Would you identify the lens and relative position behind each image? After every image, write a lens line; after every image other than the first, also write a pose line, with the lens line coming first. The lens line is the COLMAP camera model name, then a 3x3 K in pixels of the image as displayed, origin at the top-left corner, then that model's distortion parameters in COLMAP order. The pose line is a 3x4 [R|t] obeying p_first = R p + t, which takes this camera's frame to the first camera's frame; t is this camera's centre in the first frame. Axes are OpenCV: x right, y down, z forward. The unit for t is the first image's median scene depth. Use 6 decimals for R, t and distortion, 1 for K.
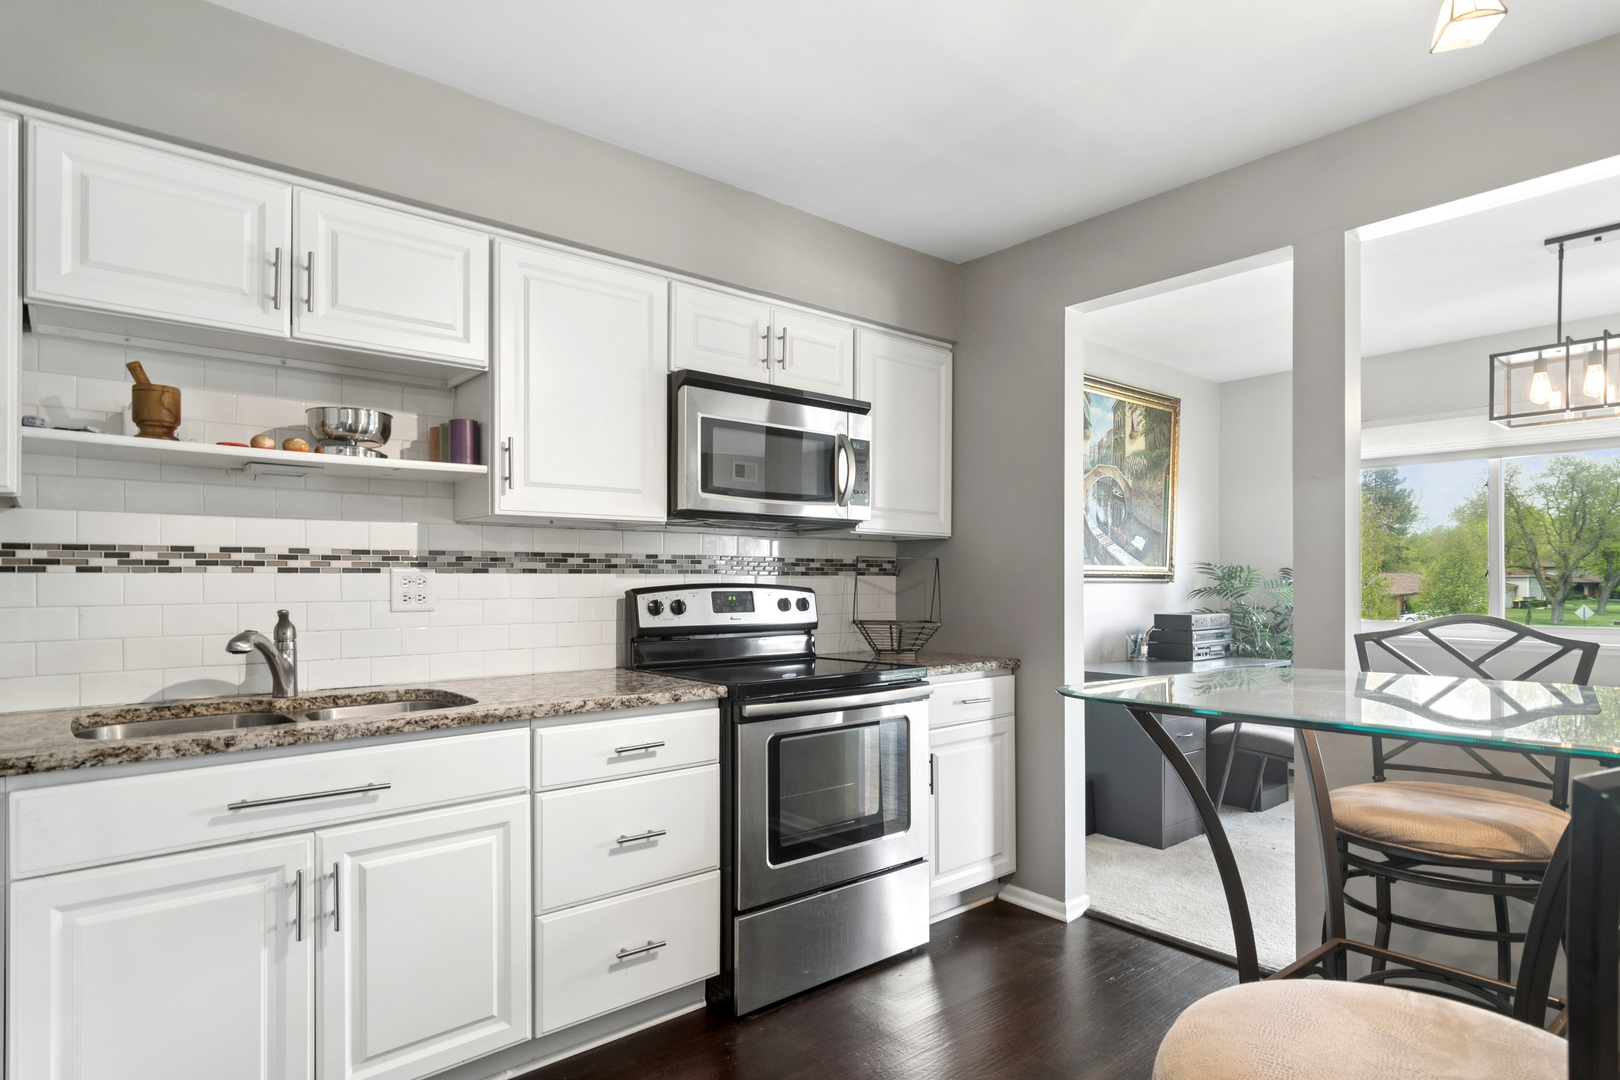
lens RADIAL K [[869.4, 0, 837.1], [0, 869.4, 579.7], [0, 0, 1]] dist [-0.004172, 0.005126]
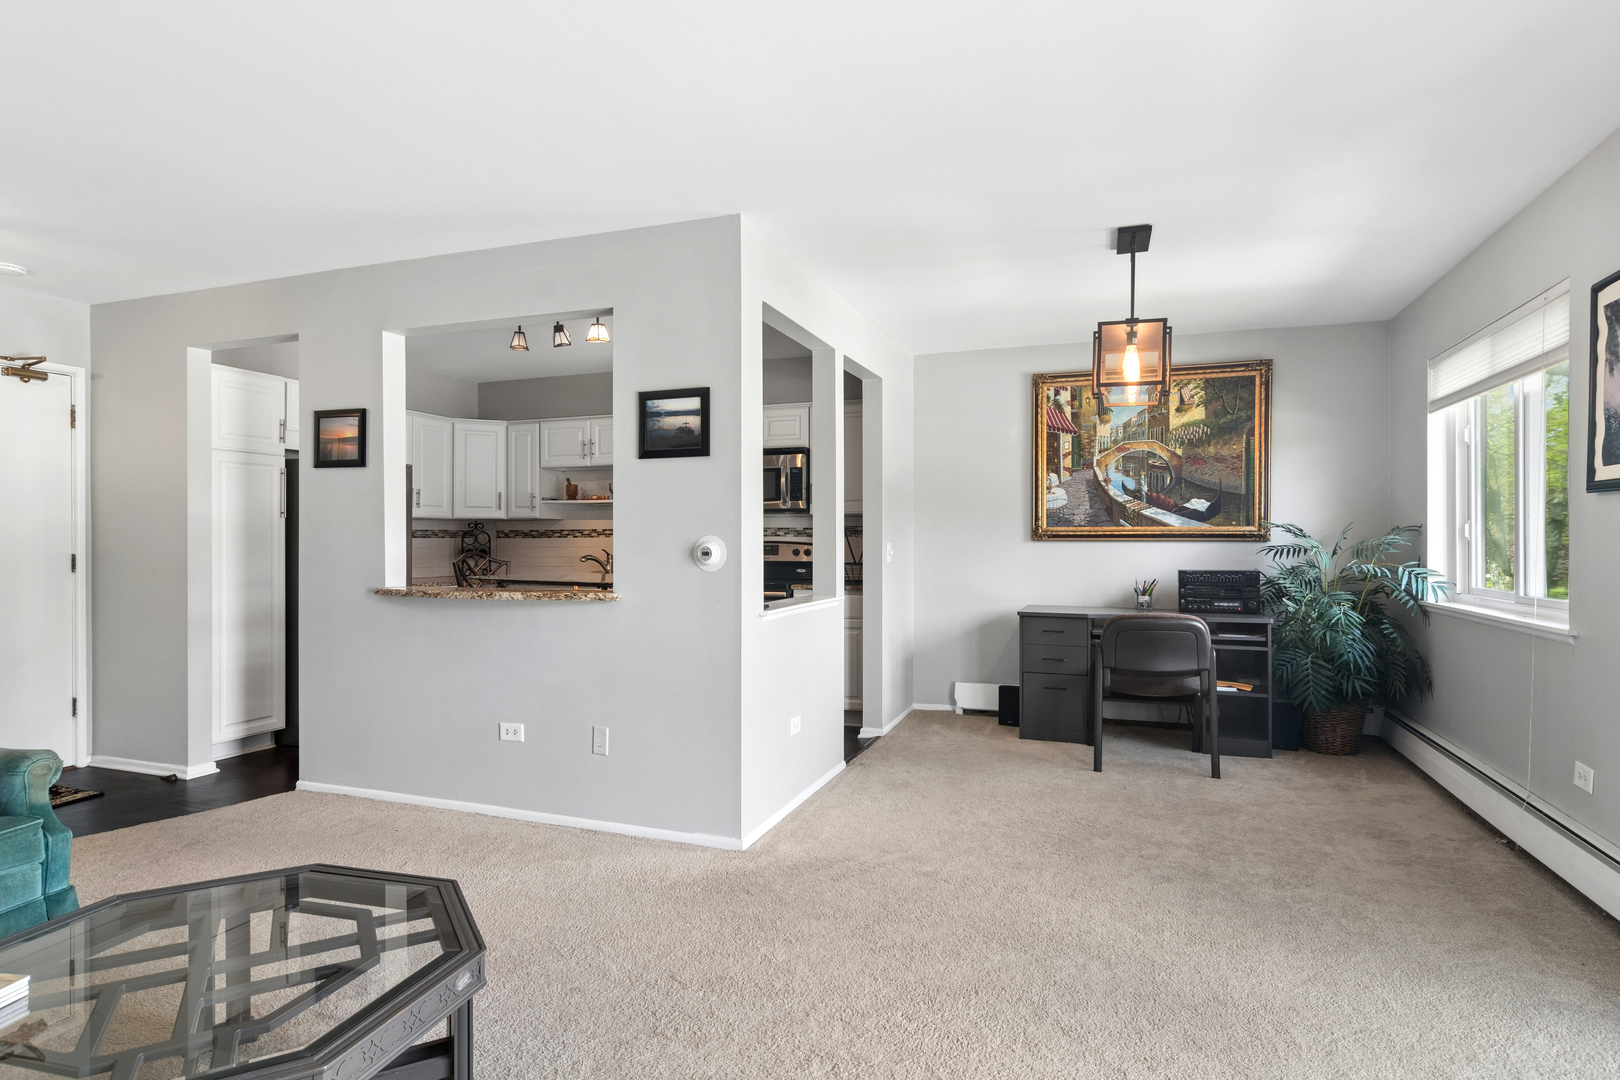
lens RADIAL K [[869.4, 0, 812.1], [0, 869.4, 544.6], [0, 0, 1]] dist [-0.004172, 0.005126]
pose [[0.493524, 0.001894, -0.869730, 1.123482], [0.000468, 0.999997, 0.002443, 0.004712], [0.869732, -0.001613, 0.493521, 0.043427]]
